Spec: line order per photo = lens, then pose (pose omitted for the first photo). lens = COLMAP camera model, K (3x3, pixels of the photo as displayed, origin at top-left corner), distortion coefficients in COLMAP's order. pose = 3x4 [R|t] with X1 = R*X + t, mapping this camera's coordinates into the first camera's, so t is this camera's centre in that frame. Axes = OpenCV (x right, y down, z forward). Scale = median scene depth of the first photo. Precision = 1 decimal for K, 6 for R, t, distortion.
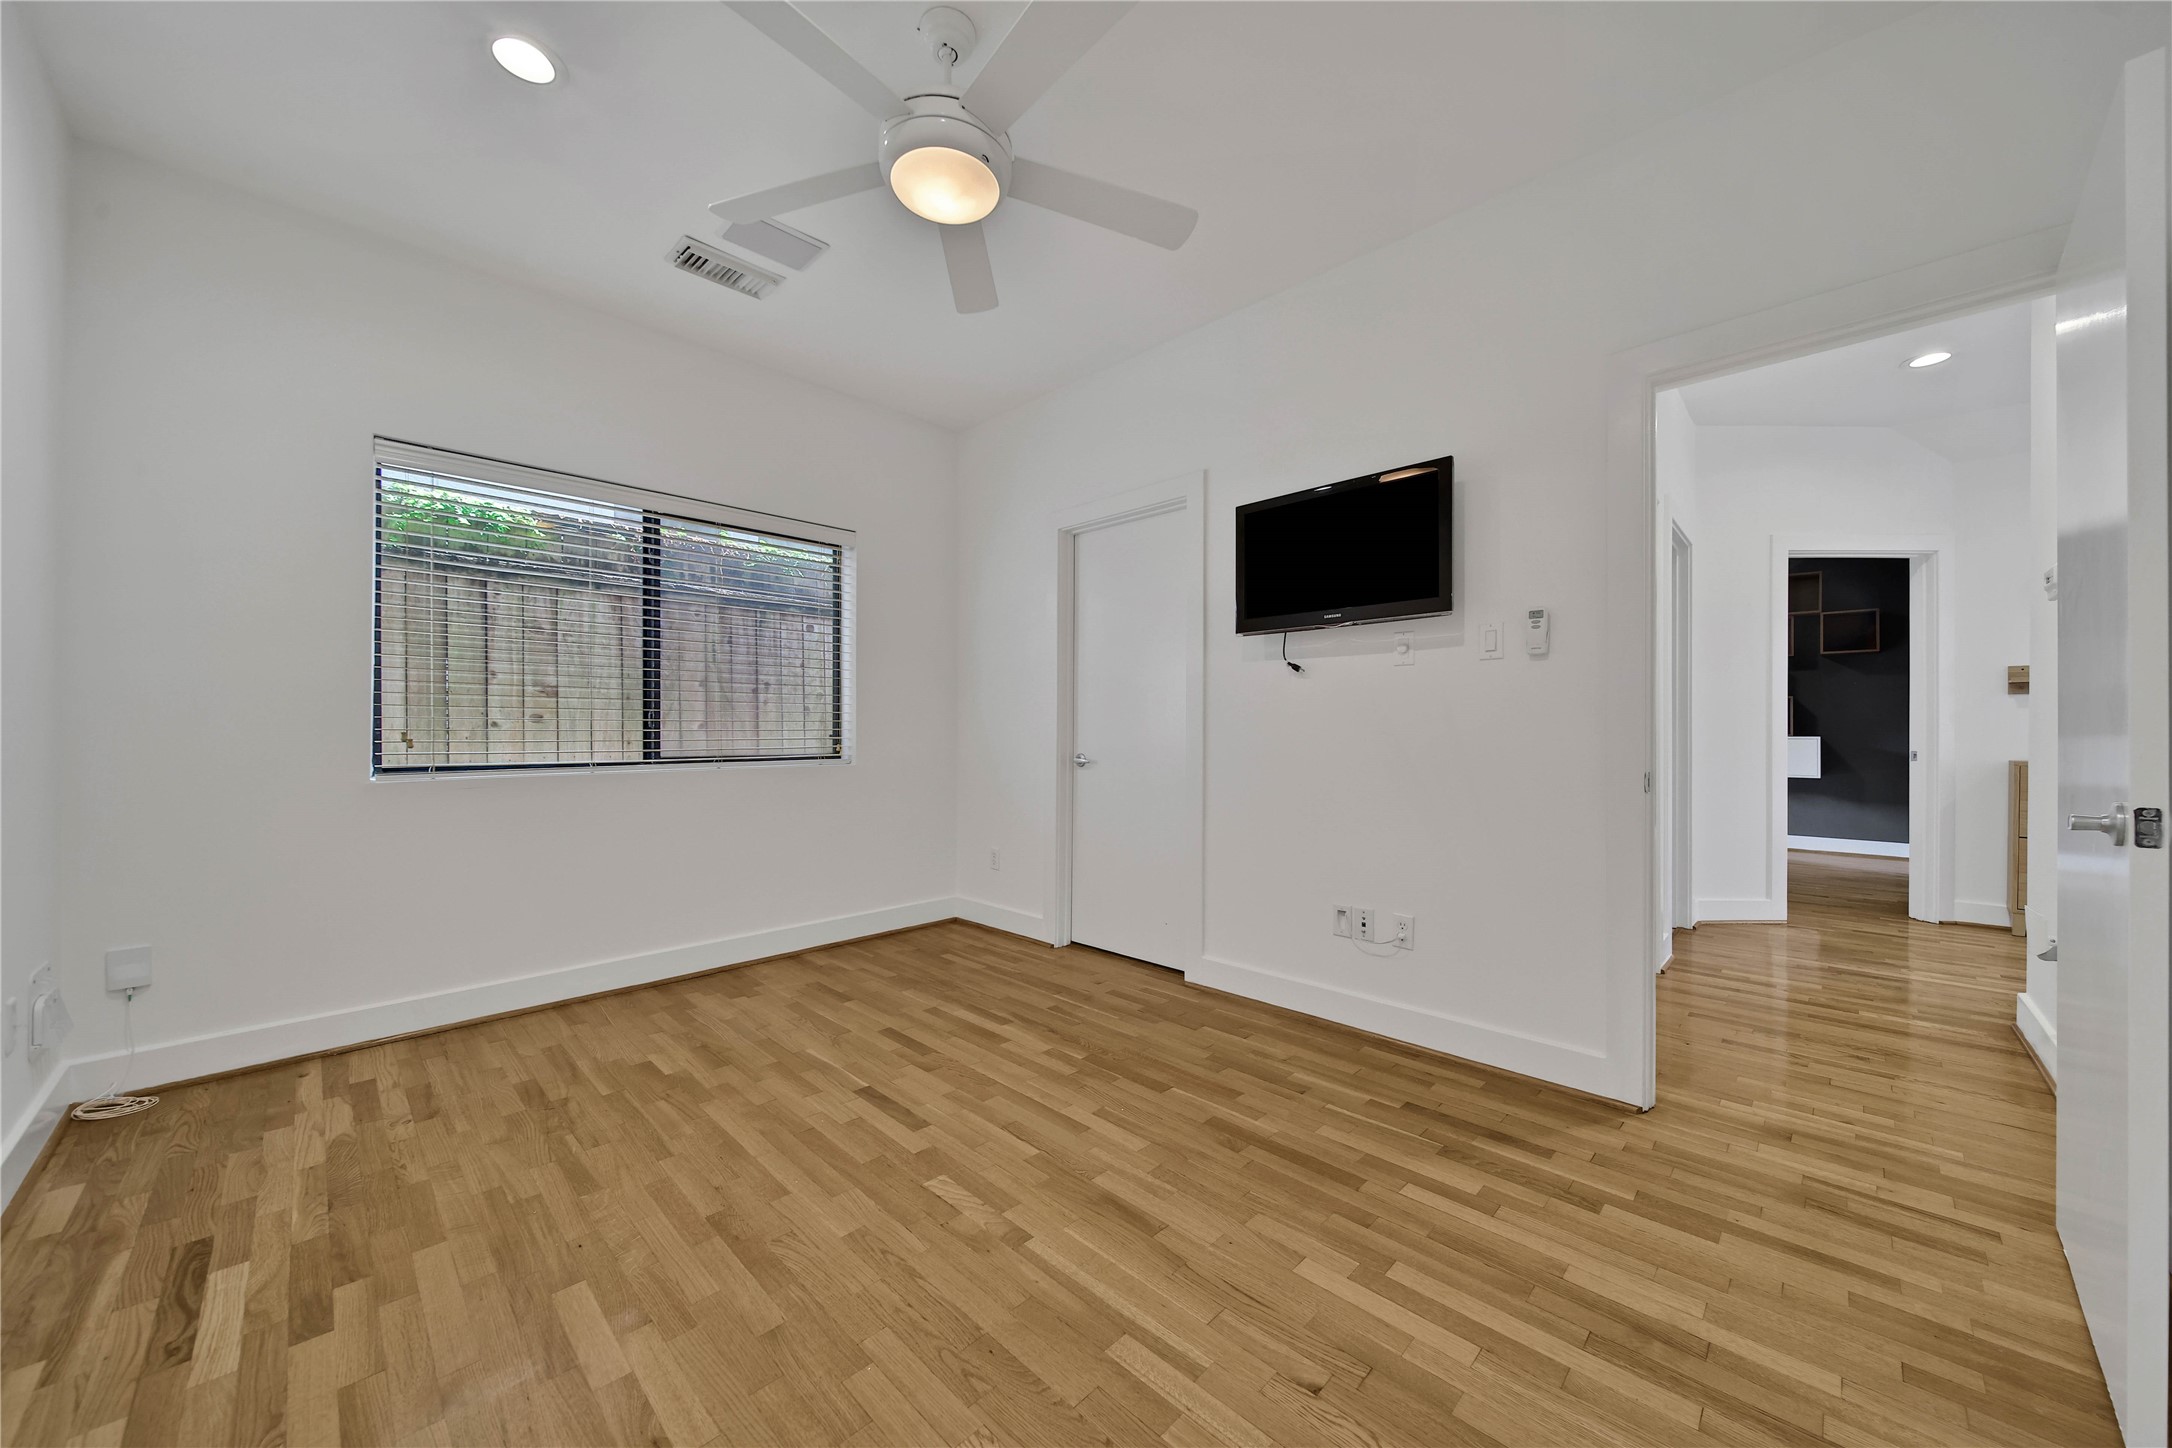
lens RADIAL K [[769.3, 0, 1082.5], [0, 769.3, 734.0], [0, 0, 1]] dist [0.000399, -0.001525]
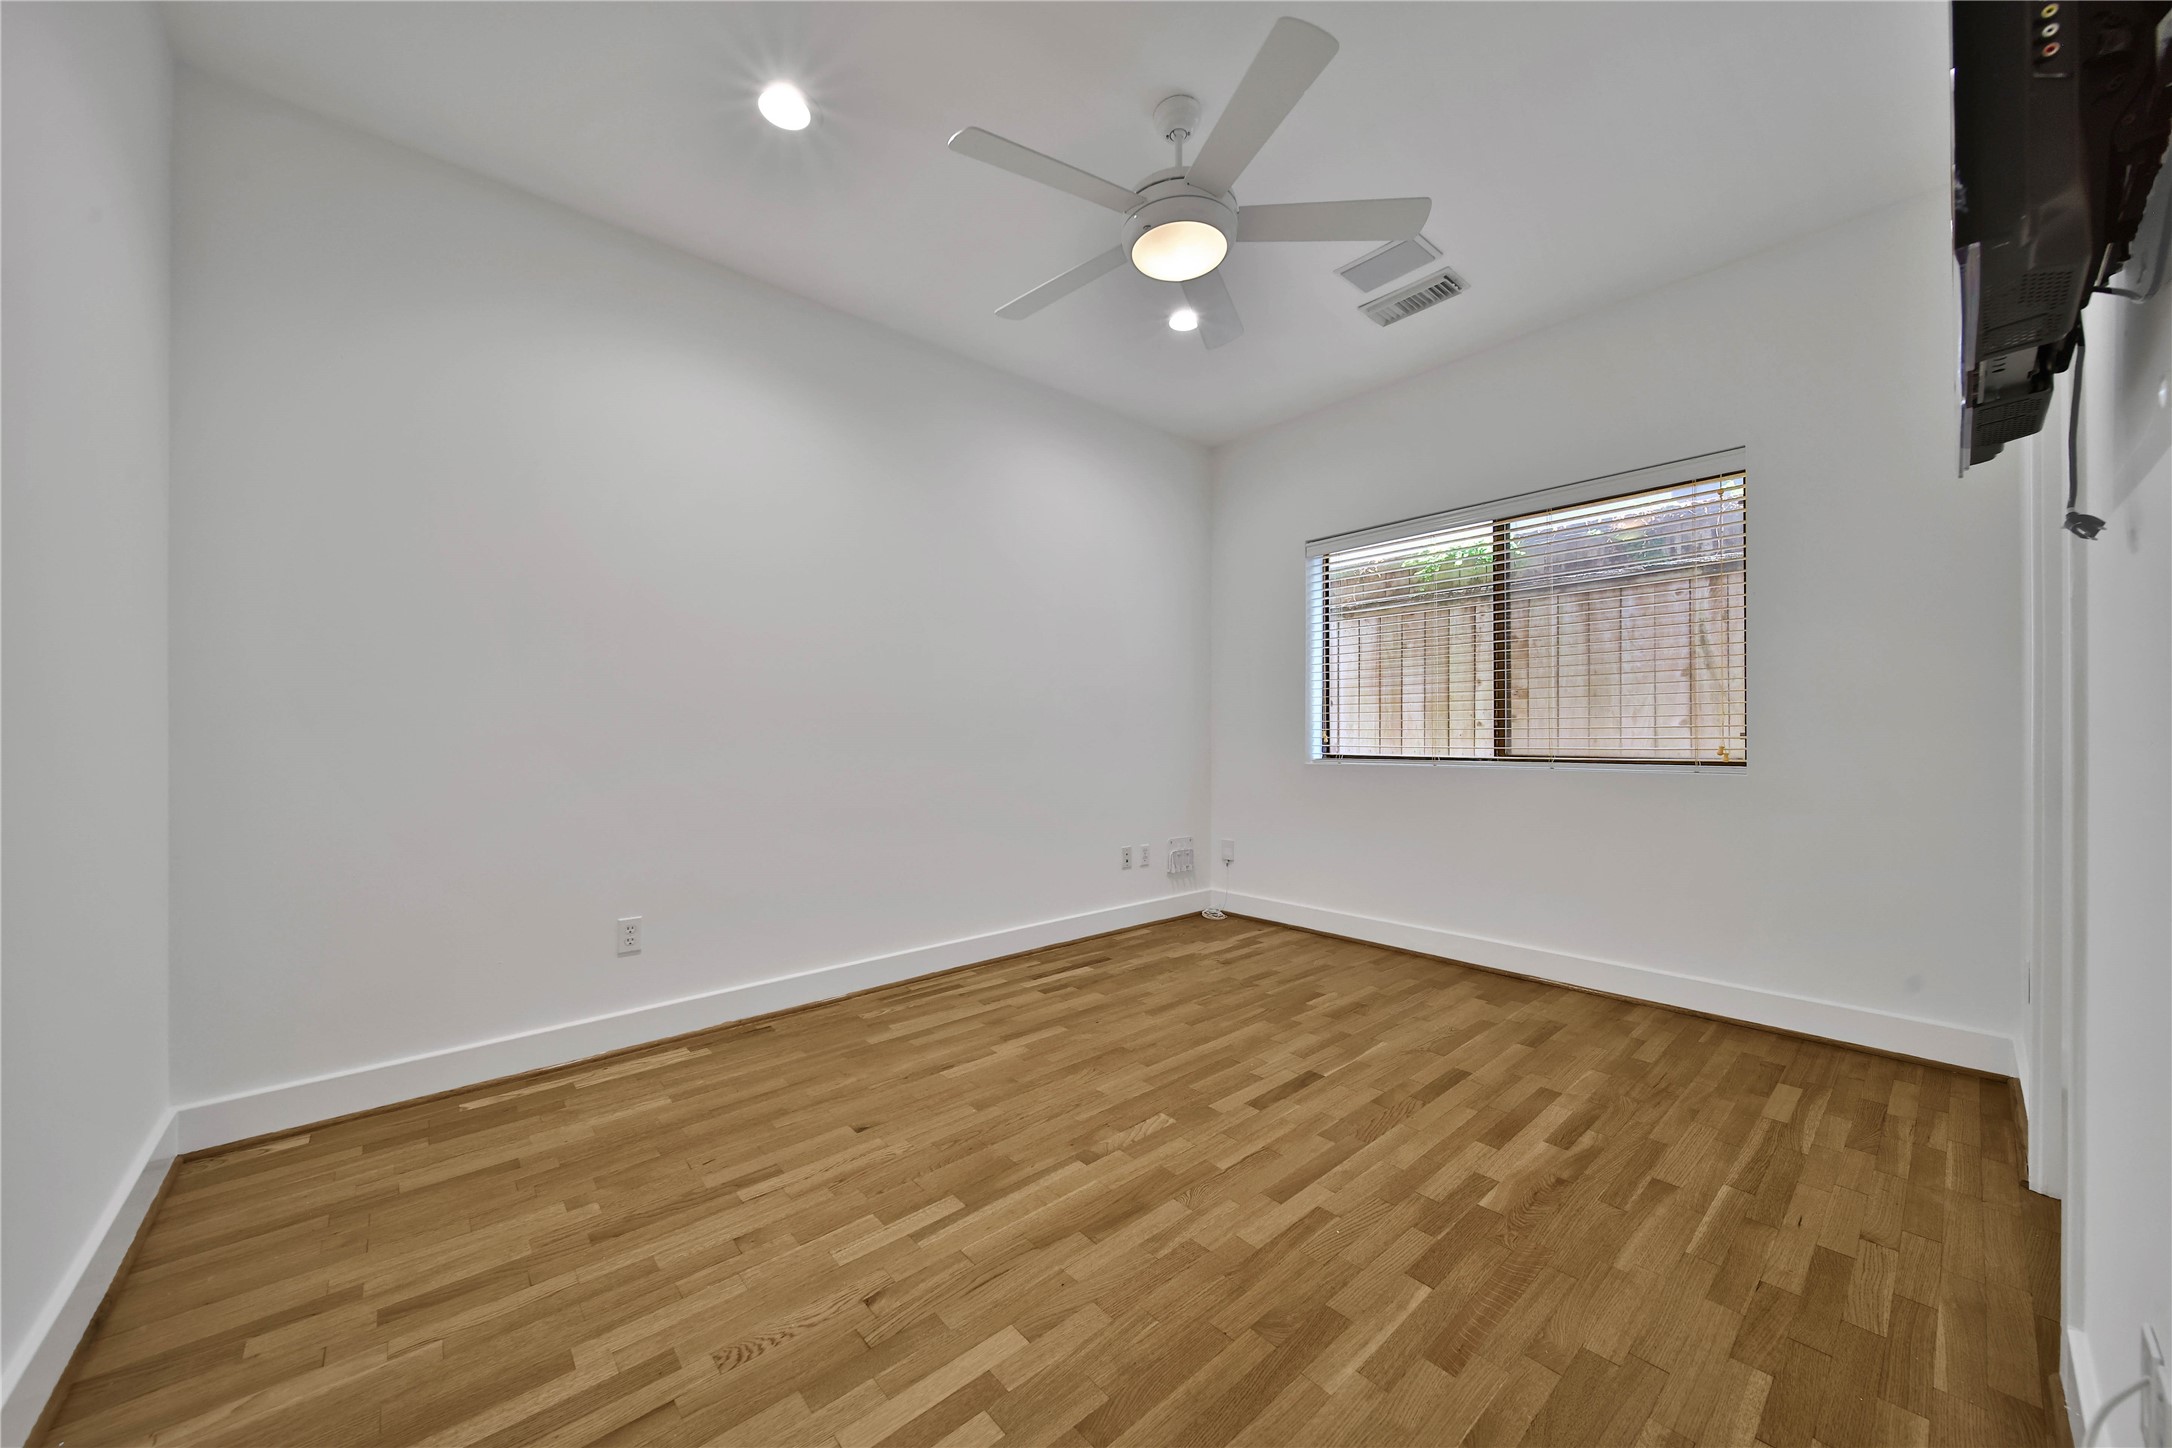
lens RADIAL K [[769.3, 0, 1082.5], [0, 769.3, 734.0], [0, 0, 1]] dist [0.000399, -0.001525]
pose [[-0.074511, 0.001710, -0.997219, 0.695263], [0.002991, 0.999994, 0.001491, -0.001319], [0.997216, -0.002871, -0.074516, 0.684299]]
